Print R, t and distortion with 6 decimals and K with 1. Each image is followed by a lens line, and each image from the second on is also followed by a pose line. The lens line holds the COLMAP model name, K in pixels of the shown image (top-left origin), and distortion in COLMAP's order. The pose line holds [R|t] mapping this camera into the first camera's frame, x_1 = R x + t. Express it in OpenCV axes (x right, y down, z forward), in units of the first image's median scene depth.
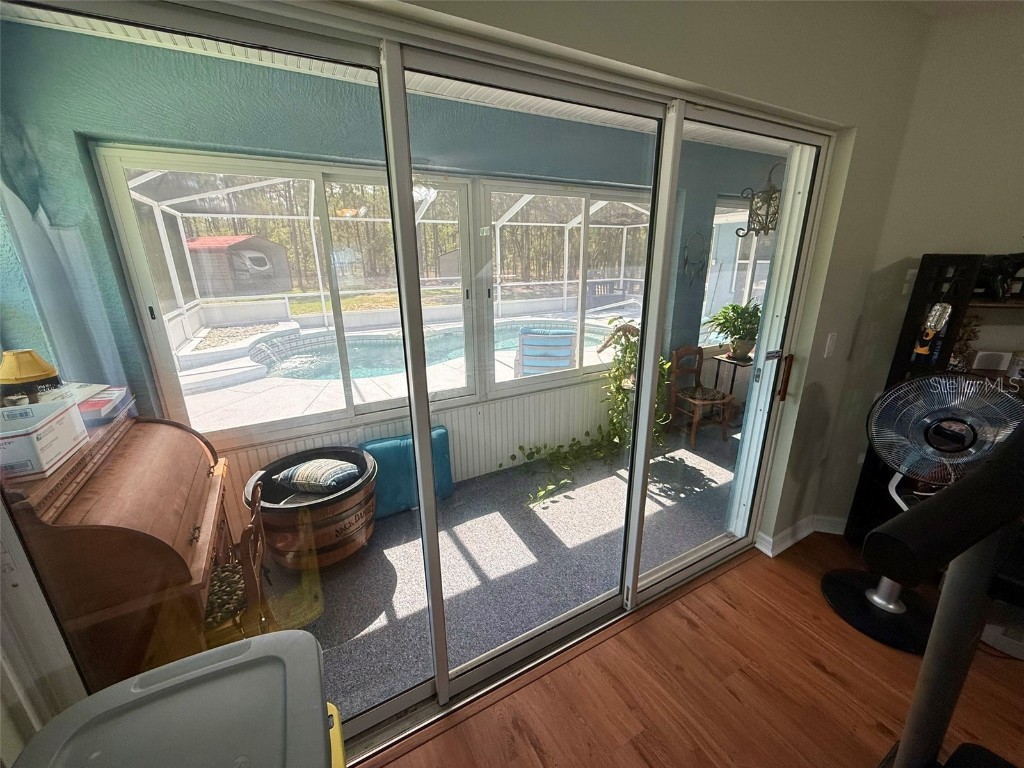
lens RADIAL K [[408.8, 0, 513.4], [0, 408.8, 382.3], [0, 0, 1]] dist [-0.000129, 0.000158]
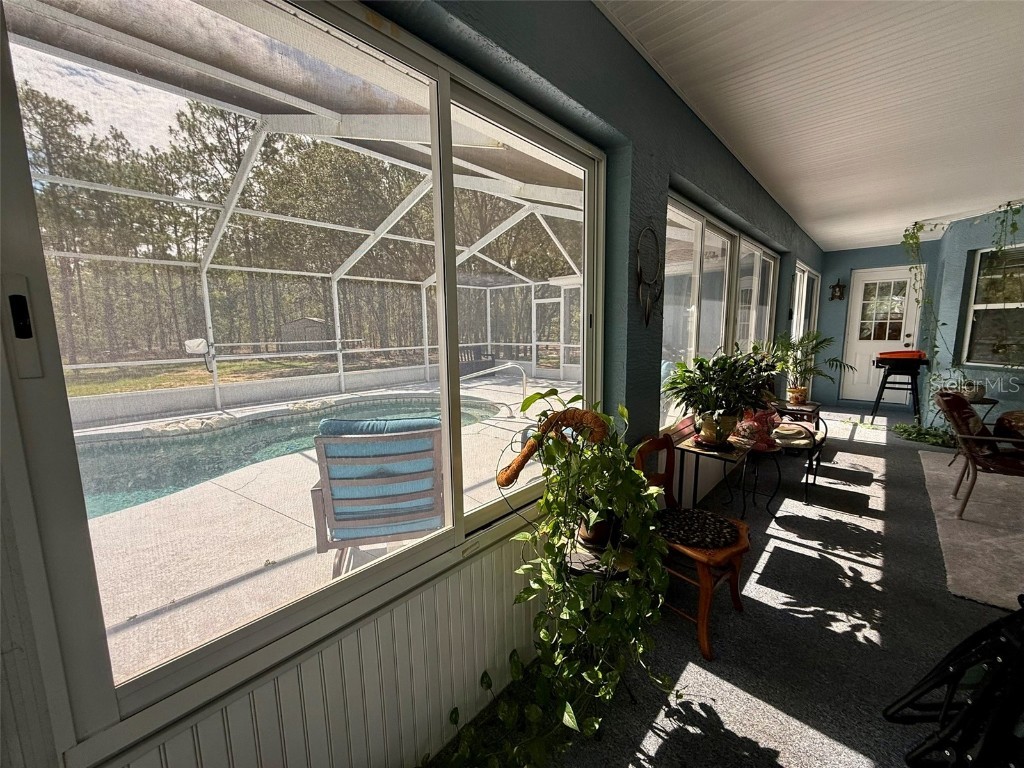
lens RADIAL K [[408.8, 0, 509.0], [0, 408.8, 385.1], [0, 0, 1]] dist [-0.000129, 0.000158]
pose [[0.950634, -0.047954, 0.306588, 0.089768], [0.096467, 0.984704, -0.145096, -0.096477], [-0.294940, 0.167508, 0.940719, 0.553509]]
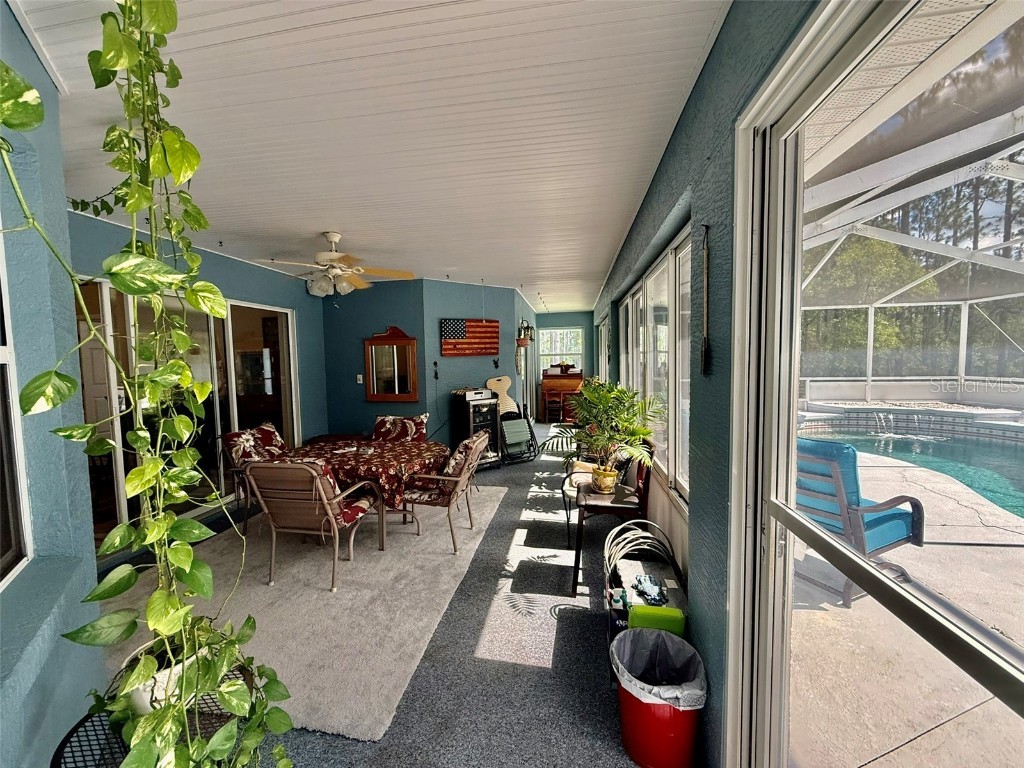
lens RADIAL K [[408.8, 0, 508.9], [0, 408.8, 383.7], [0, 0, 1]] dist [-0.000129, 0.000158]
pose [[-0.620156, 0.072138, -0.781155, 1.755039], [-0.205163, 0.946192, 0.250257, -0.448449], [0.757175, 0.315463, -0.571987, 1.556518]]
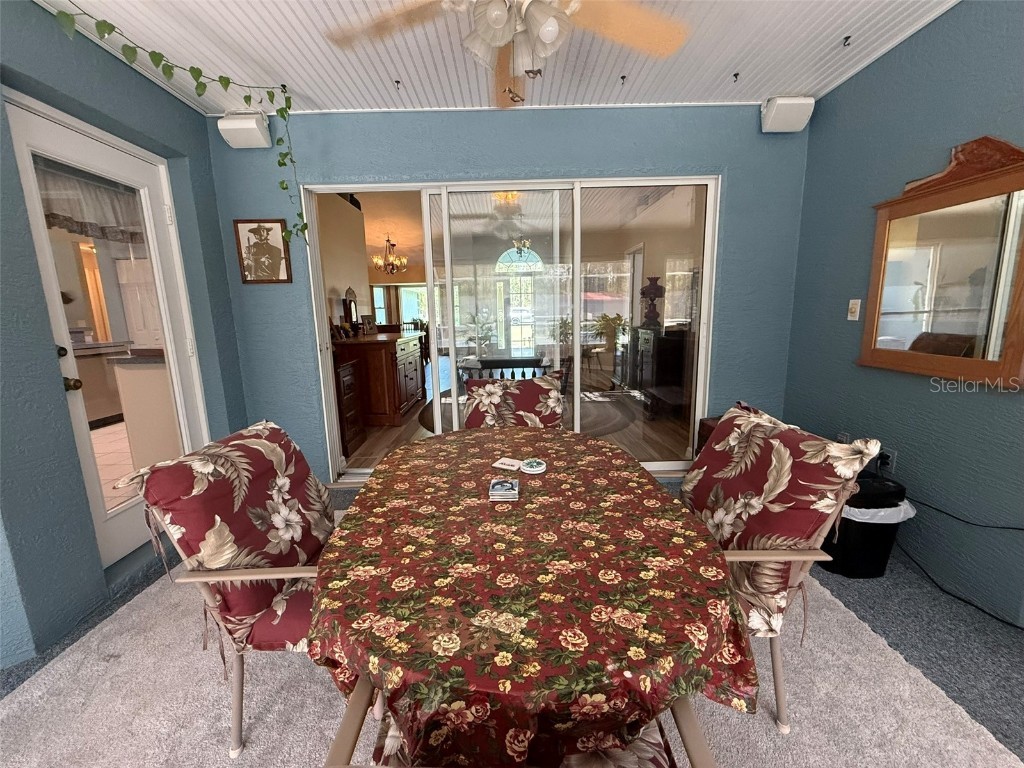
lens RADIAL K [[408.8, 0, 507.4], [0, 408.8, 383.7], [0, 0, 1]] dist [-0.000129, 0.000158]
pose [[-0.876045, -0.051819, 0.479437, 1.106960], [0.173034, 0.894223, 0.412825, -0.235494], [-0.450115, 0.444612, -0.774413, 1.075236]]
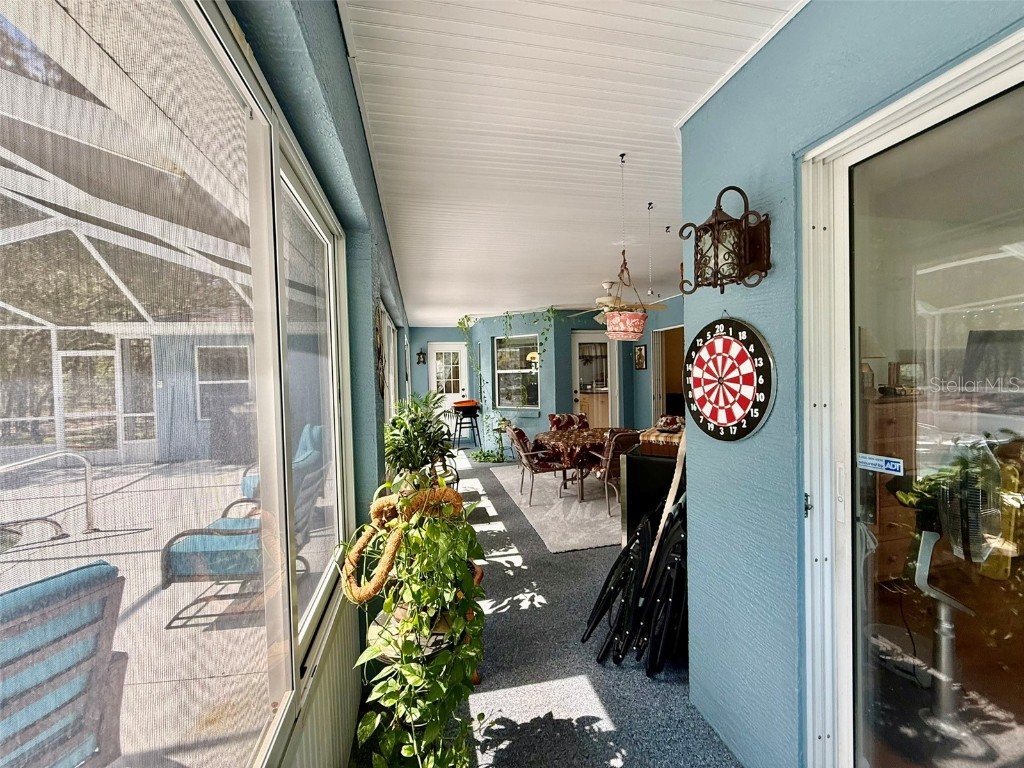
lens RADIAL K [[408.8, 0, 511.3], [0, 408.8, 385.8], [0, 0, 1]] dist [-0.000129, 0.000158]
pose [[0.290483, -0.025602, 0.956538, -0.054365], [0.302180, 0.950941, -0.066314, -0.155798], [-0.907913, 0.308310, 0.283969, 0.661370]]
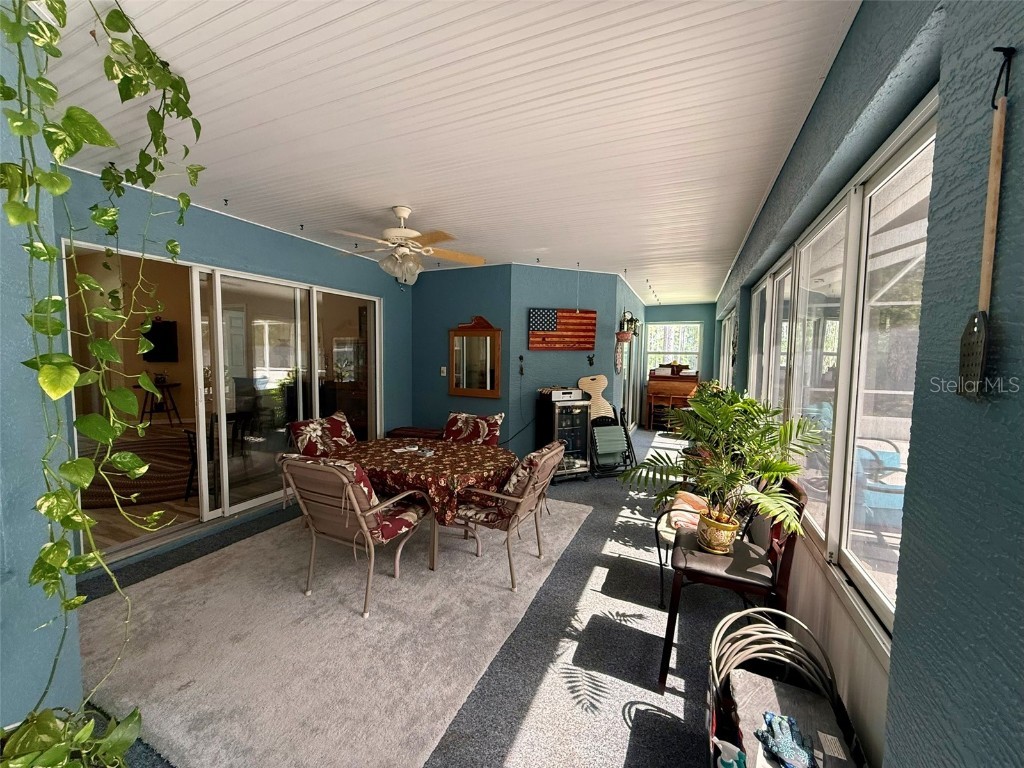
lens RADIAL K [[408.8, 0, 508.9], [0, 408.8, 383.1], [0, 0, 1]] dist [-0.000129, 0.000158]
pose [[-0.802132, 0.041381, -0.595711, 1.597986], [-0.180387, 0.934199, 0.307788, -0.420948], [0.569249, 0.354345, -0.741886, 1.487763]]
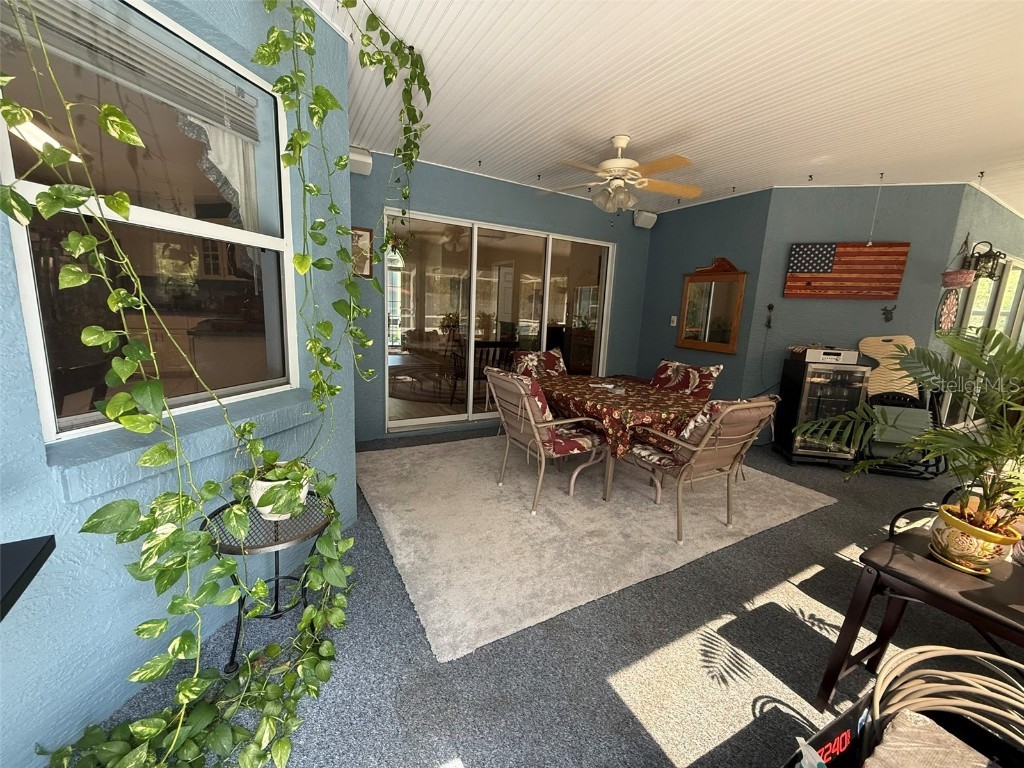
lens RADIAL K [[408.8, 0, 507.4], [0, 408.8, 383.8], [0, 0, 1]] dist [-0.000129, 0.000158]
pose [[-0.999336, -0.033355, -0.014653, 1.486201], [-0.036353, 0.886606, 0.461095, -0.392149], [-0.002388, 0.461322, -0.887230, 1.556928]]
